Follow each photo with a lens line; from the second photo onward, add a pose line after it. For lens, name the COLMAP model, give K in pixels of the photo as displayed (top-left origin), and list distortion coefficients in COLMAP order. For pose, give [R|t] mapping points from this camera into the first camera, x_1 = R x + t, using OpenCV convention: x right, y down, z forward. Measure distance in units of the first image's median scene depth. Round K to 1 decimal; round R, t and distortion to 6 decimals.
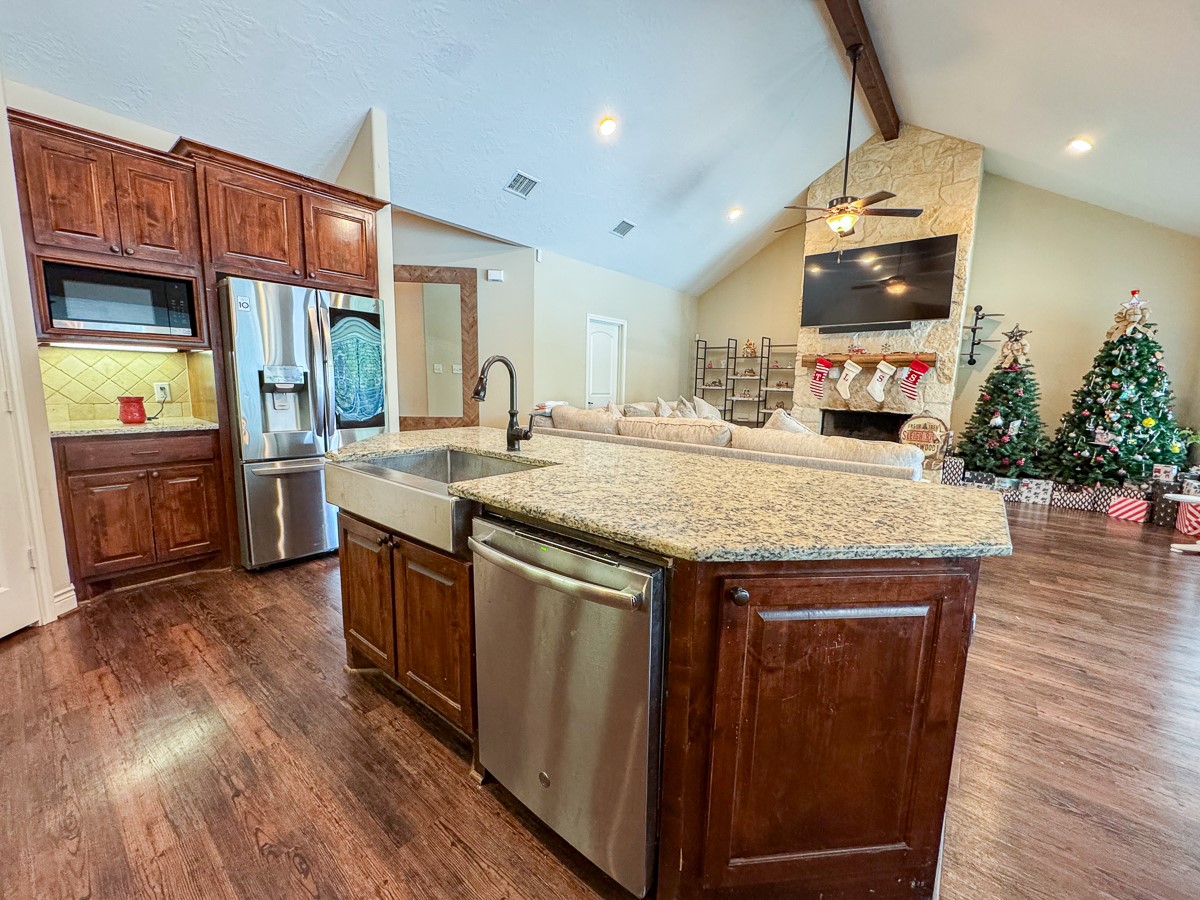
lens RADIAL K [[478.3, 0, 599.5], [0, 478.3, 448.5], [0, 0, 1]] dist [-0.002121, -0.000208]
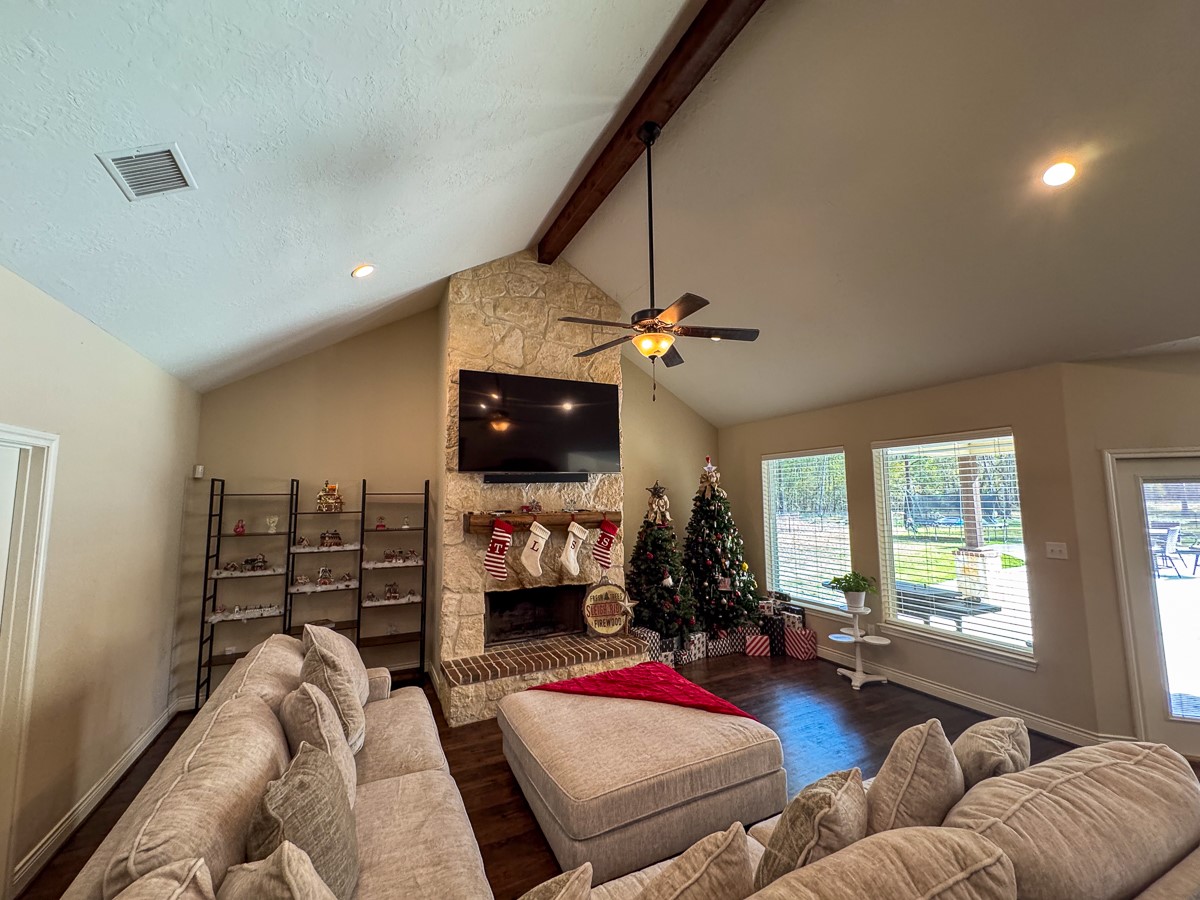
lens RADIAL K [[478.3, 0, 599.5], [0, 478.3, 448.5], [0, 0, 1]] dist [-0.002121, -0.000208]
pose [[0.420818, 0.067142, 0.904657, -0.109528], [0.145116, 0.979432, -0.140195, -0.200748], [-0.895463, 0.190277, 0.402419, 0.678308]]
